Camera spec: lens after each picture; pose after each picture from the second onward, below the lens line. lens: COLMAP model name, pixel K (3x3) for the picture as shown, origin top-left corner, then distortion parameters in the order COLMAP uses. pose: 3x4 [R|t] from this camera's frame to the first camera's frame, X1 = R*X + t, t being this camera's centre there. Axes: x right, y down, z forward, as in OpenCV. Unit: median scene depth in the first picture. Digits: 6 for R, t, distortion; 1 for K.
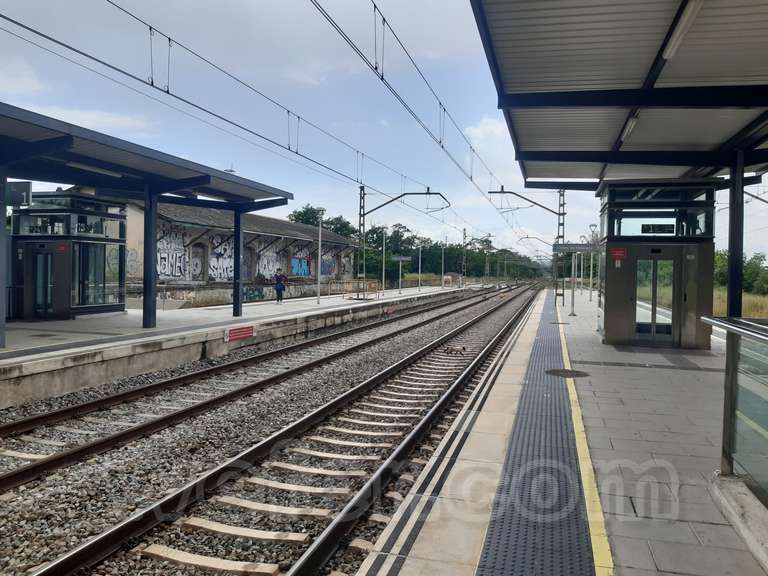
lens RADIAL K [[584.2, 0, 384.0], [0, 584.2, 288.0], [0, 0, 1]] dist [-0.001607, -0.032892]
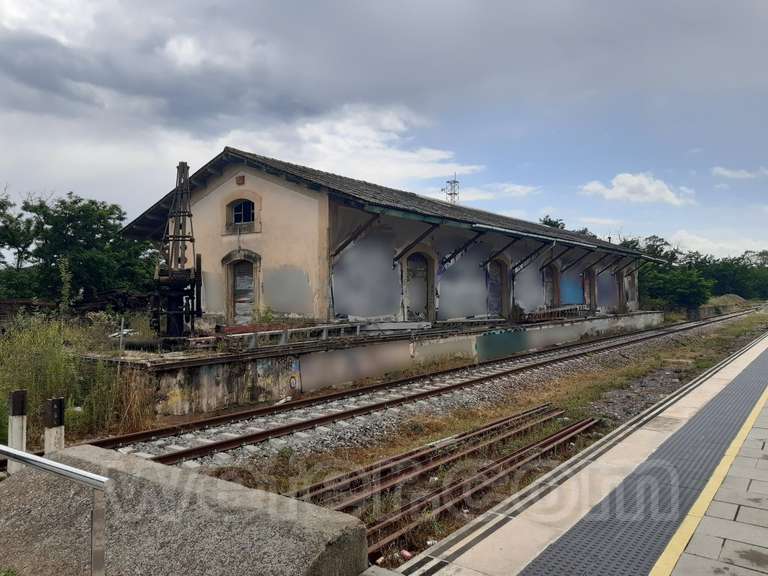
lens RADIAL K [[584.2, 0, 384.0], [0, 584.2, 288.0], [0, 0, 1]] dist [-0.001607, -0.032892]
pose [[0.933048, -0.027421, -0.358704, -0.111619], [0.011444, 0.998849, -0.046591, -0.013675], [0.359569, 0.039367, 0.932288, 0.352276]]
